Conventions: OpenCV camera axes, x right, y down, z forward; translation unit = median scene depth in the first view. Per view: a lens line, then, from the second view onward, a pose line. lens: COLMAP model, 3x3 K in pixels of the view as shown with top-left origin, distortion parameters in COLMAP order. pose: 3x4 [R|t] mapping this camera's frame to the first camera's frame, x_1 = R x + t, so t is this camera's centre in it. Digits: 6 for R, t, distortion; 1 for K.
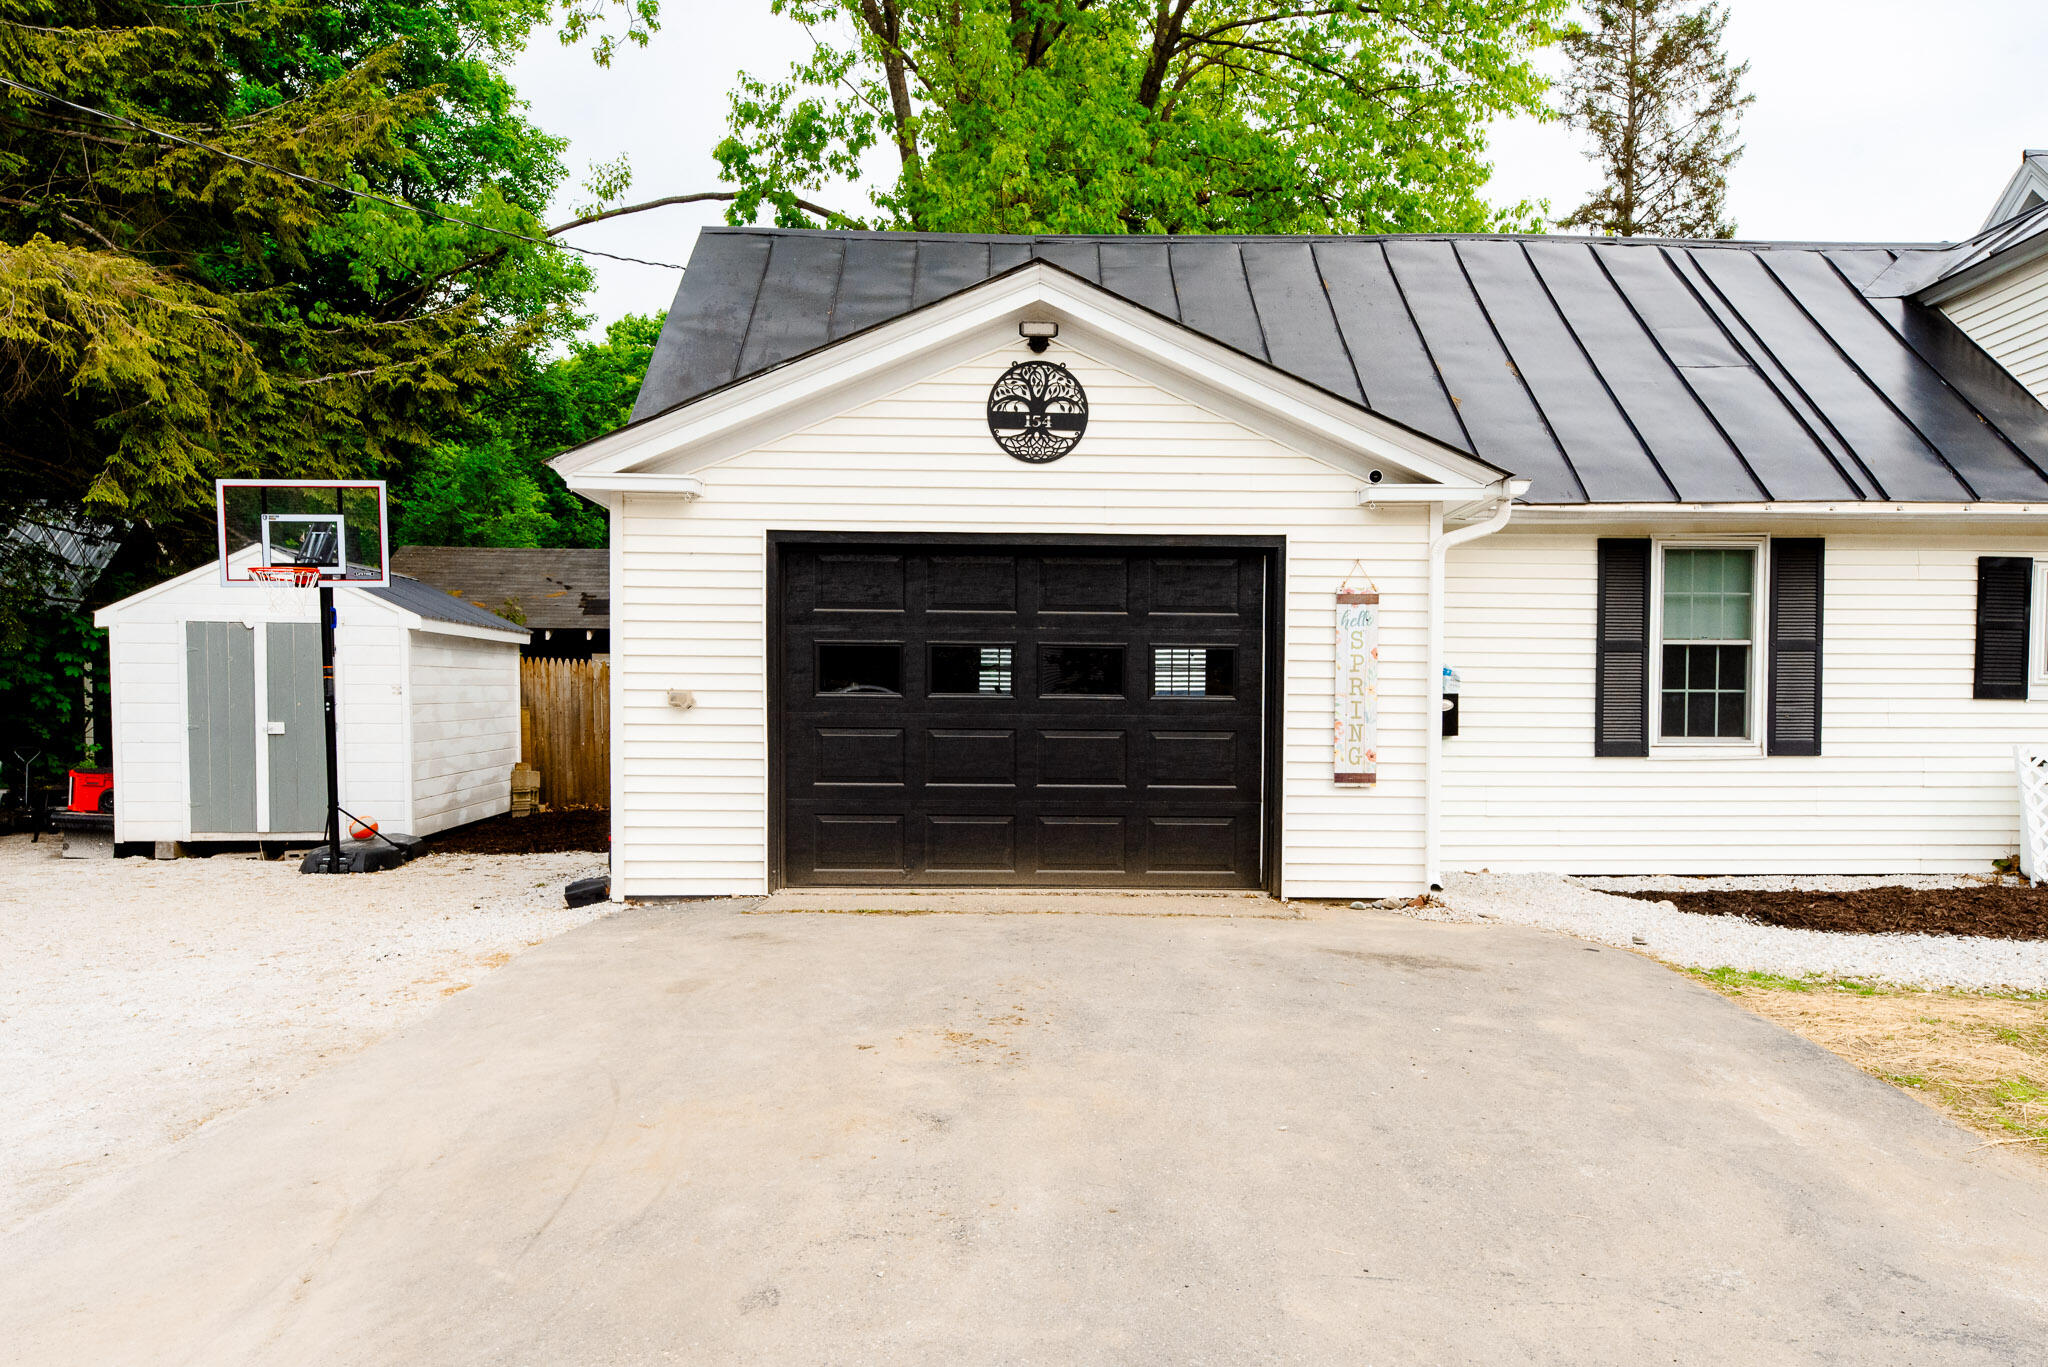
lens RADIAL K [[1388.6, 0, 1064.0], [0, 1388.6, 761.4], [0, 0, 1]] dist [0.008273, 0.000113]
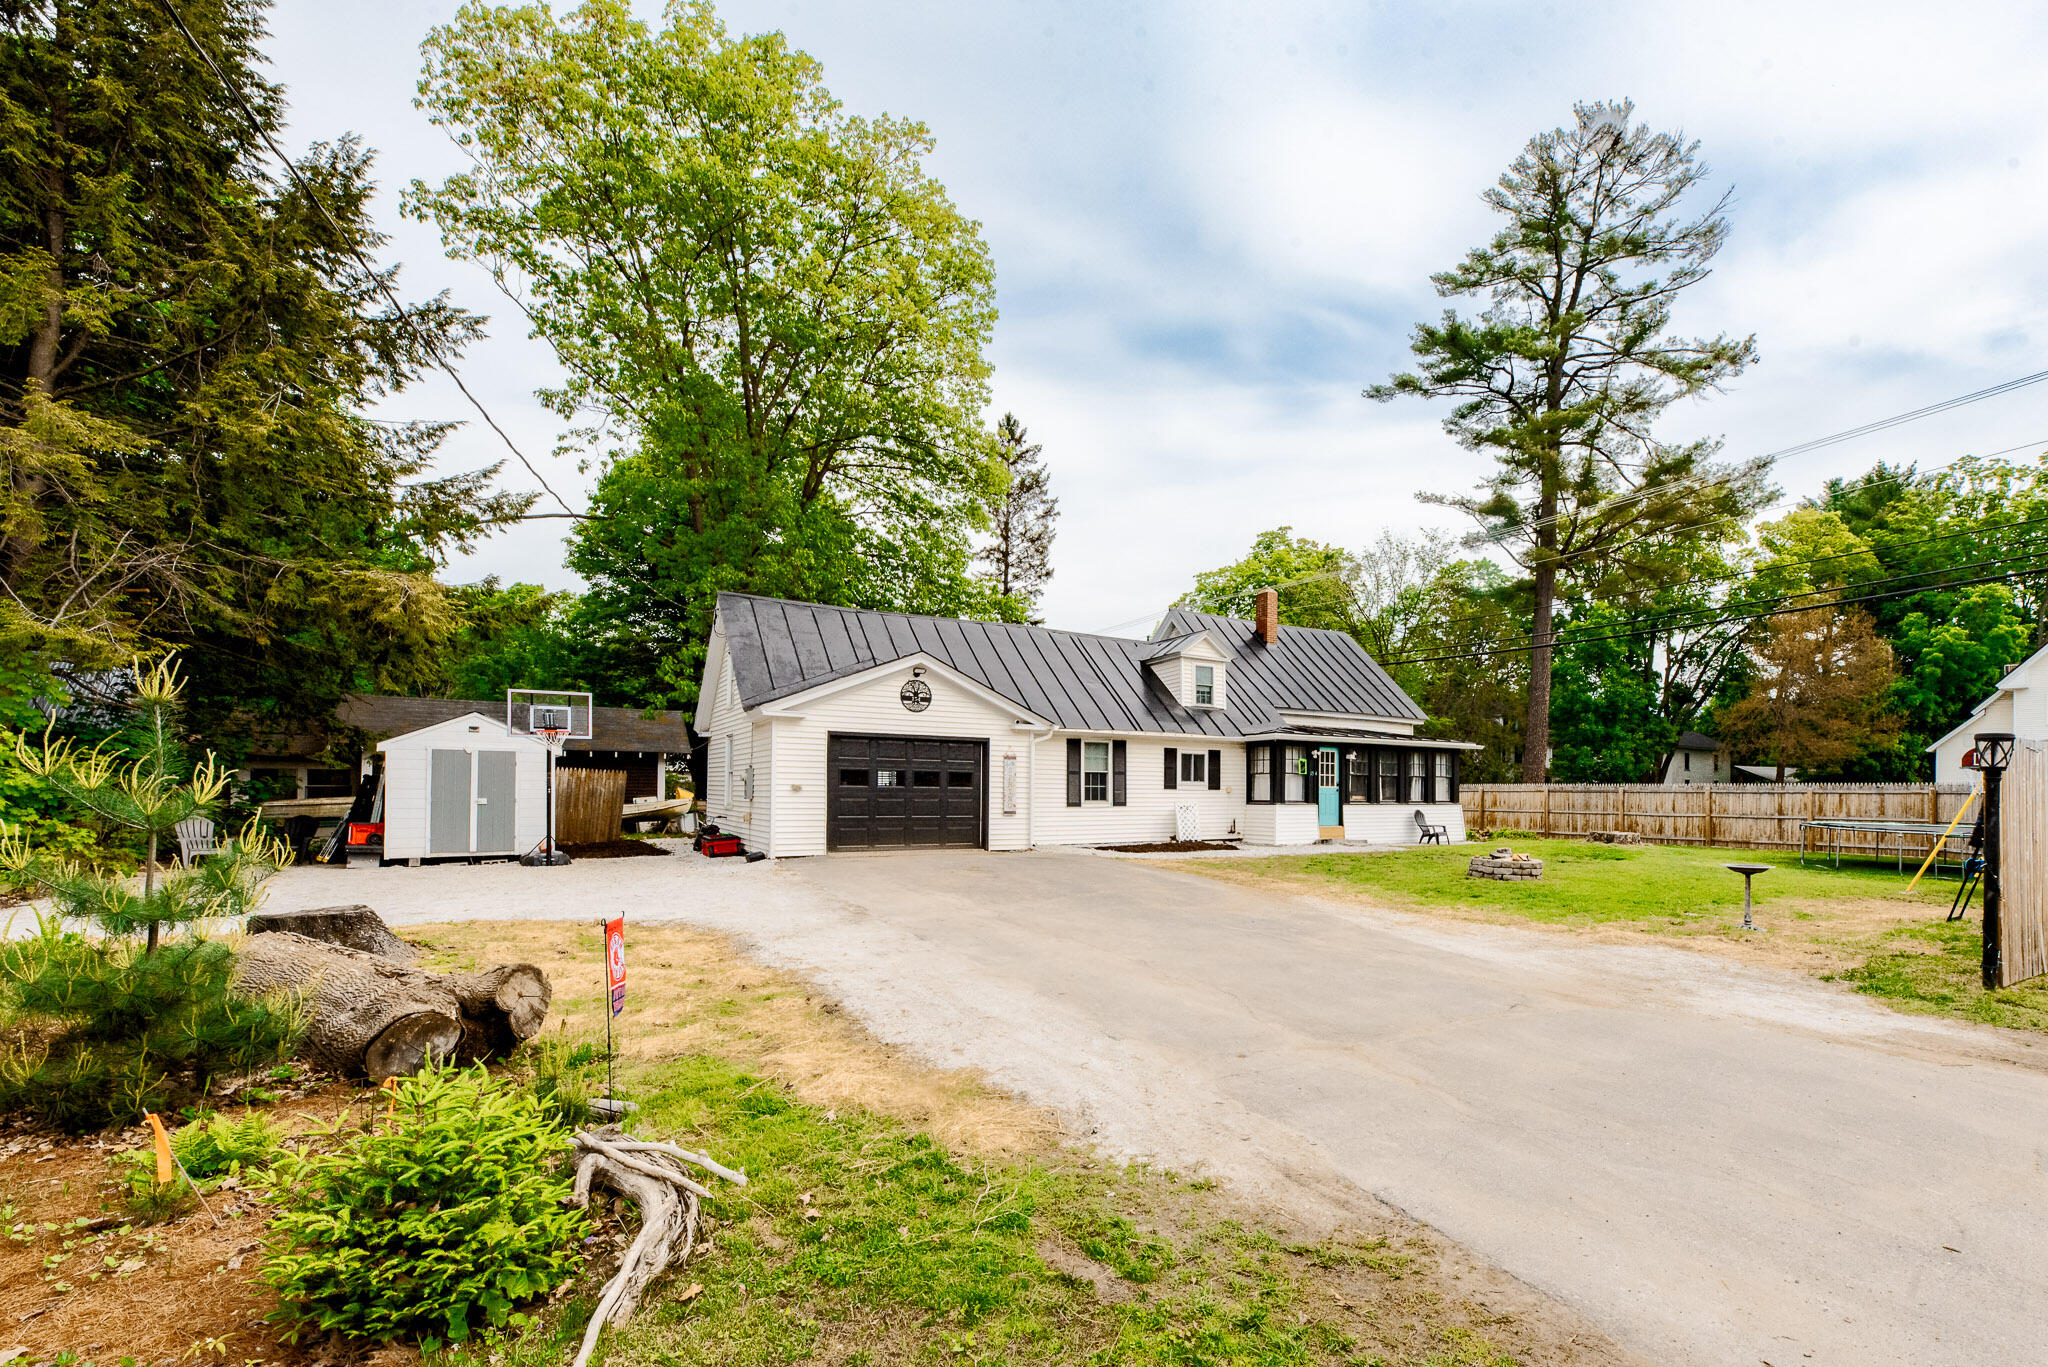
lens RADIAL K [[835.4, 0, 1089.4], [0, 835.4, 779.3], [0, 0, 1]] dist [0.000566, -0.000022]
pose [[0.872187, 0.008174, 0.489104, -0.508229], [0.019214, 0.998516, -0.050950, 0.032104], [-0.488795, 0.053835, 0.870736, -0.693722]]
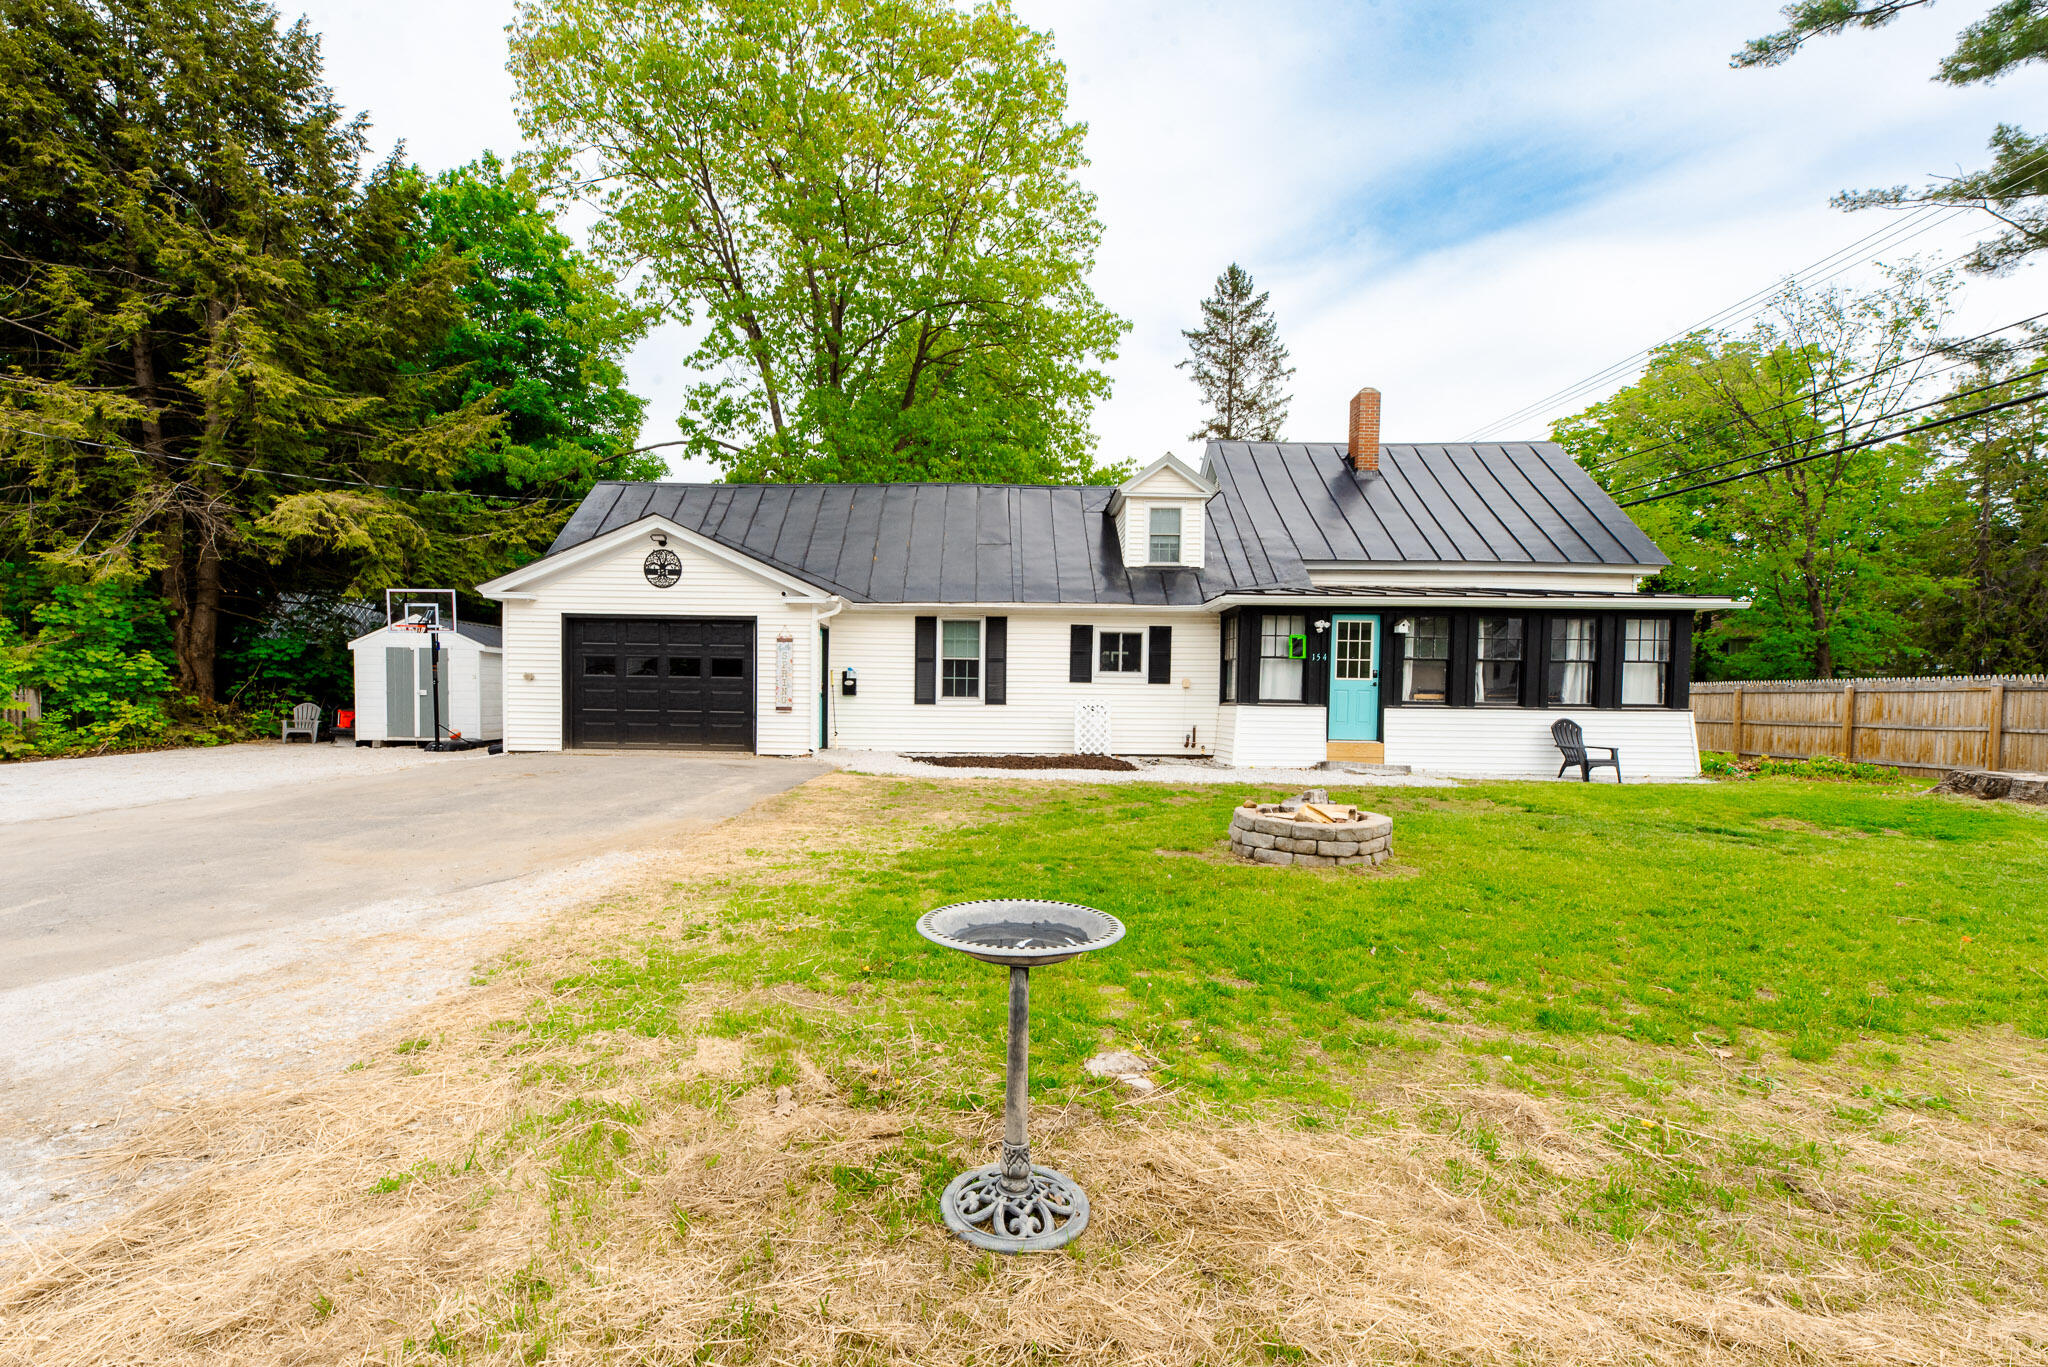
lens RADIAL K [[810.5, 0, 963.4], [0, 810.5, 728.9], [0, 0, 1]] dist [0.005227, -0.000190]
pose [[0.999263, 0.008933, -0.037333, 0.522782], [-0.009143, 0.999943, -0.005457, 0.047839], [0.037282, 0.005794, 0.999288, -0.441991]]
